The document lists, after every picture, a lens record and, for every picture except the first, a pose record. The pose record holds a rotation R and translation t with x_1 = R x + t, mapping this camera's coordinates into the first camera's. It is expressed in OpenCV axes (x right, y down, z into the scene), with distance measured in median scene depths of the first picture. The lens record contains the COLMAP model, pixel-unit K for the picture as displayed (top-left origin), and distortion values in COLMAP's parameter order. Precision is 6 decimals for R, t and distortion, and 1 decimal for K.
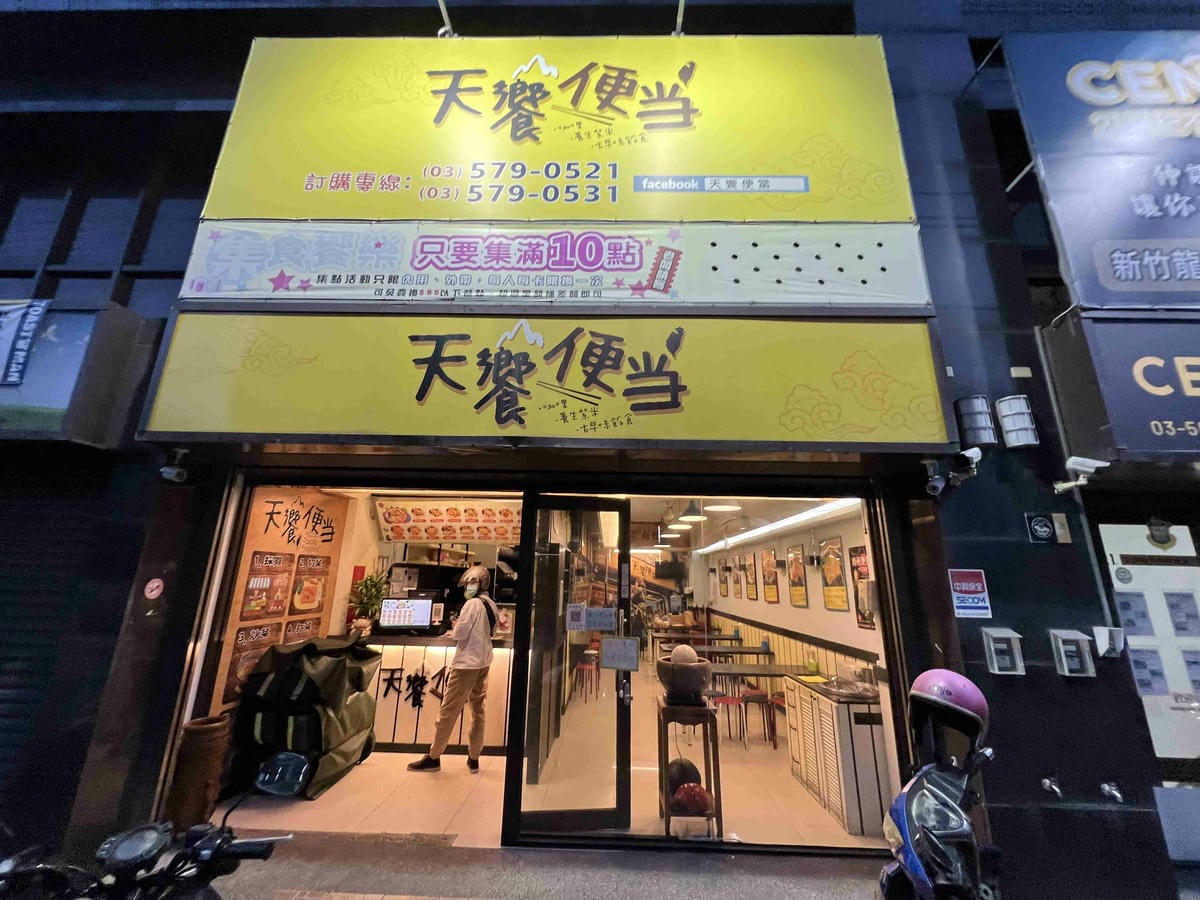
lens RADIAL K [[480.6, 0, 599.6], [0, 480.6, 447.1], [0, 0, 1]] dist [-0.004593, 0.000228]
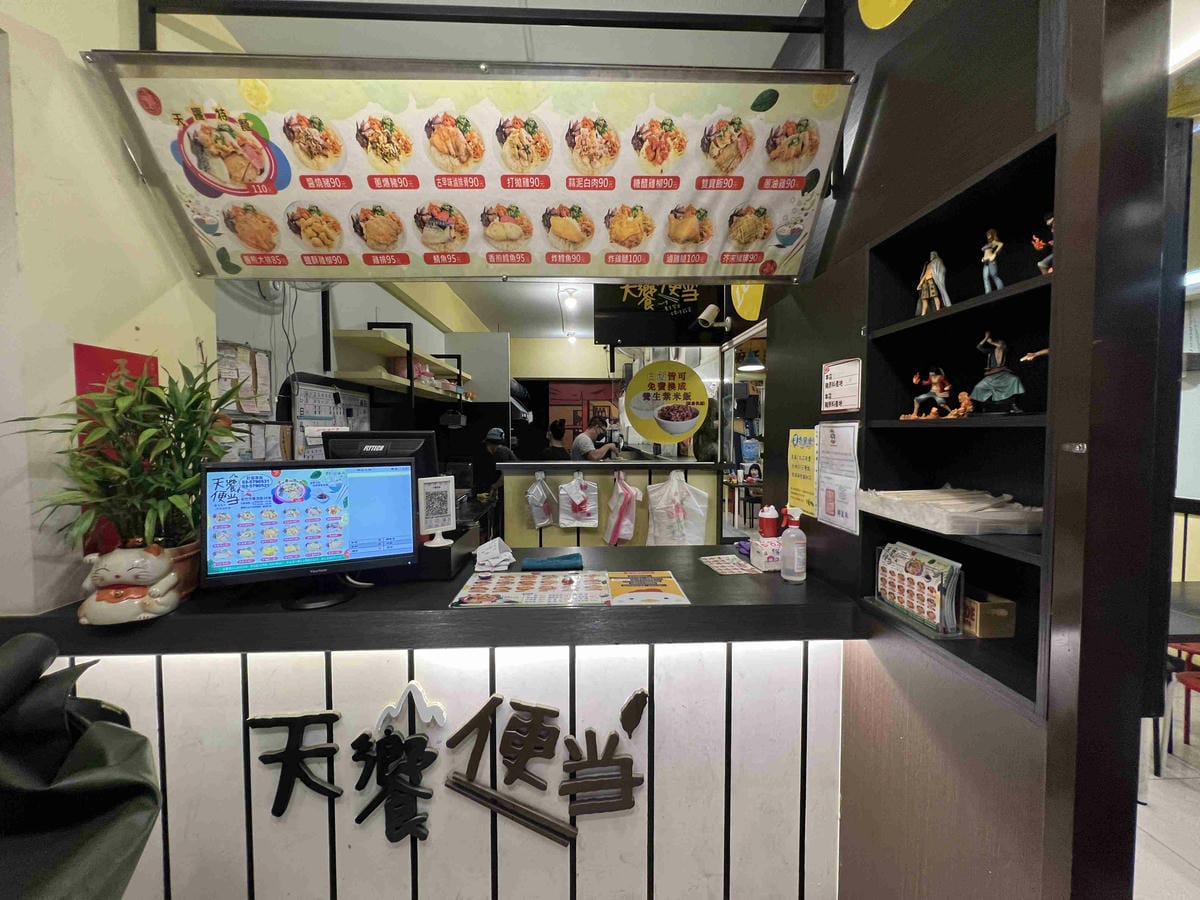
lens RADIAL K [[480.6, 0, 596.0], [0, 480.6, 446.8], [0, 0, 1]] dist [-0.004593, 0.000228]
pose [[0.997799, -0.025781, 0.061086, -0.394145], [0.006180, 0.953462, 0.301450, 0.342320], [-0.066015, -0.300409, 0.951523, 1.111833]]
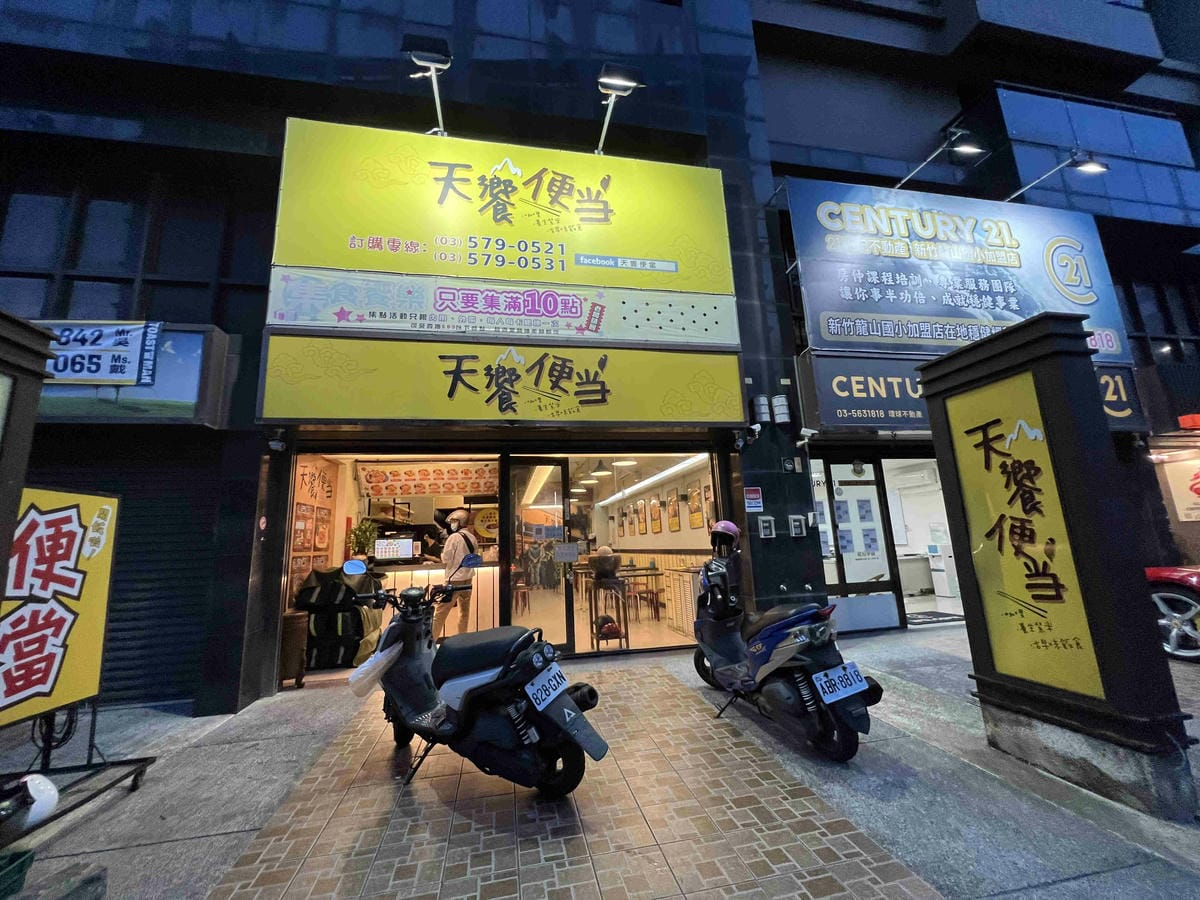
lens RADIAL K [[480.6, 0, 605.7], [0, 480.6, 448.7], [0, 0, 1]] dist [-0.004593, 0.000228]
pose [[0.972401, -0.020656, 0.232400, -0.202685], [0.004094, 0.997430, 0.071524, -0.032236], [-0.233281, -0.068599, 0.969987, -0.585215]]
